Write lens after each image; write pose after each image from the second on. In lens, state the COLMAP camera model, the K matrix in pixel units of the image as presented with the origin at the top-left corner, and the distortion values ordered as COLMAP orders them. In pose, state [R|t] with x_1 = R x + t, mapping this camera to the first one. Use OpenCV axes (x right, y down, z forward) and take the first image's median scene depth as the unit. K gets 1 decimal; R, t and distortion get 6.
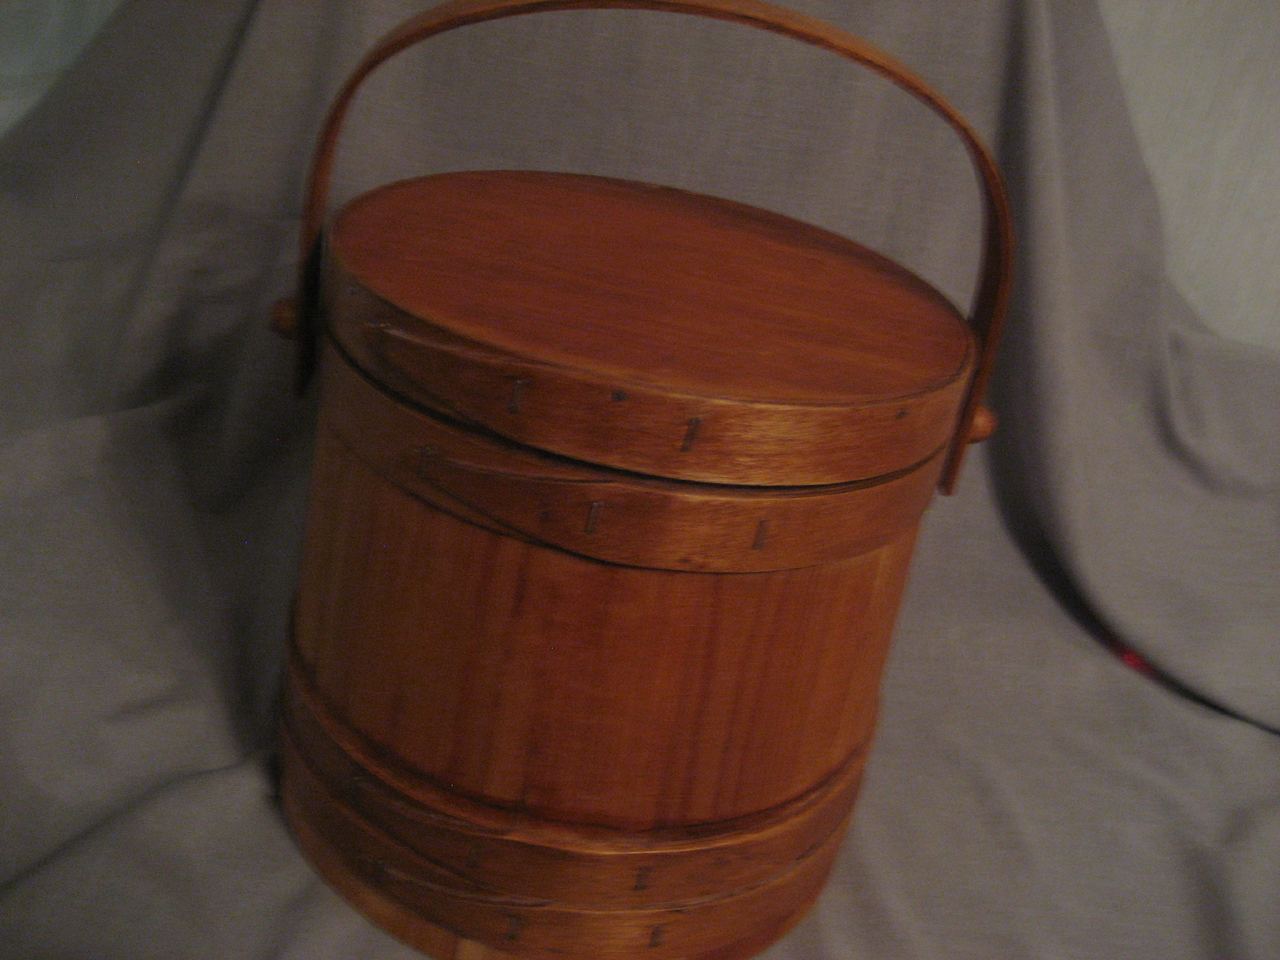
lens RADIAL K [[1379.0, 0, 641.5], [0, 1379.0, 438.7], [0, 0, 1]] dist [-0.109945, -0.020490]
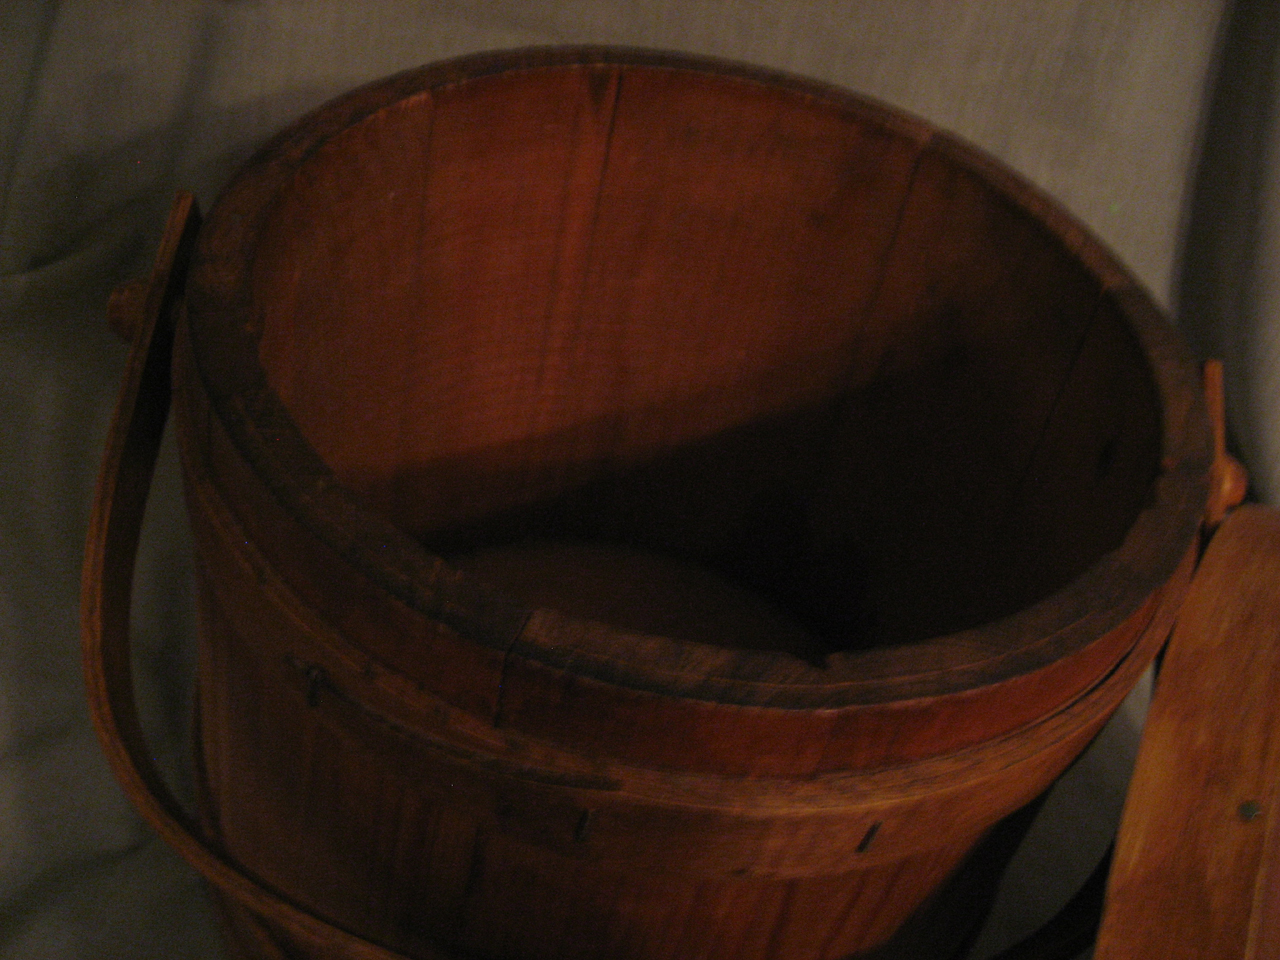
lens RADIAL K [[1404.0, 0, 640.0], [0, 1404.0, 480.0], [0, 0, 1]] dist [-0.114932, 0.014249]
pose [[0.996207, 0.045451, -0.074198, 0.021808], [-0.020287, 0.950554, 0.309896, -0.241989], [0.084614, -0.307215, 0.947871, 0.435591]]
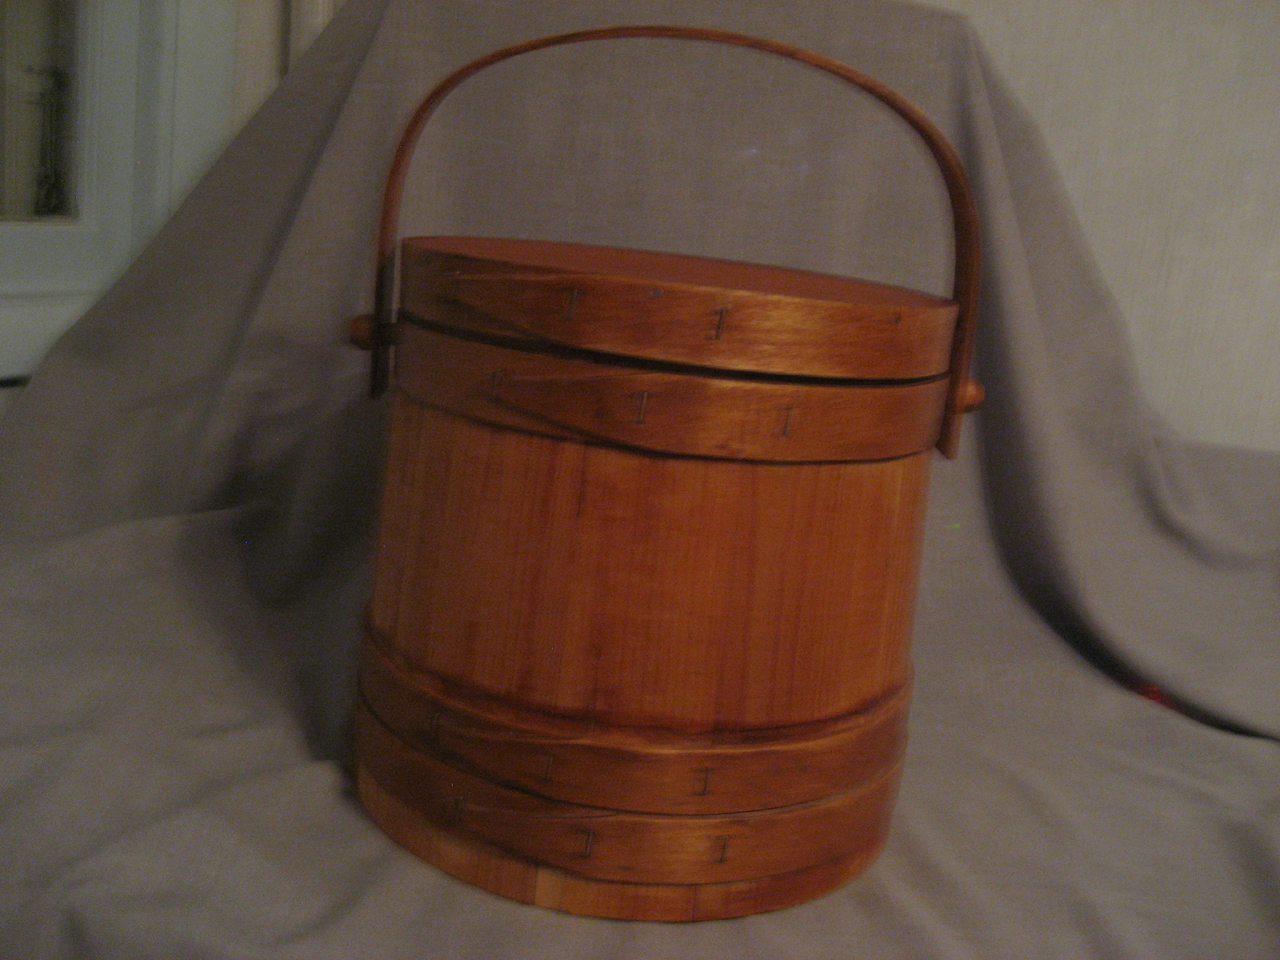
lens RADIAL K [[1404.0, 0, 640.0], [0, 1404.0, 480.0], [0, 0, 1]] dist [-0.114932, 0.014249]
pose [[0.997927, -0.064154, 0.004995, -0.041028], [0.063377, 0.966446, -0.248928, 0.368792], [0.011142, 0.248729, 0.968509, -0.119582]]
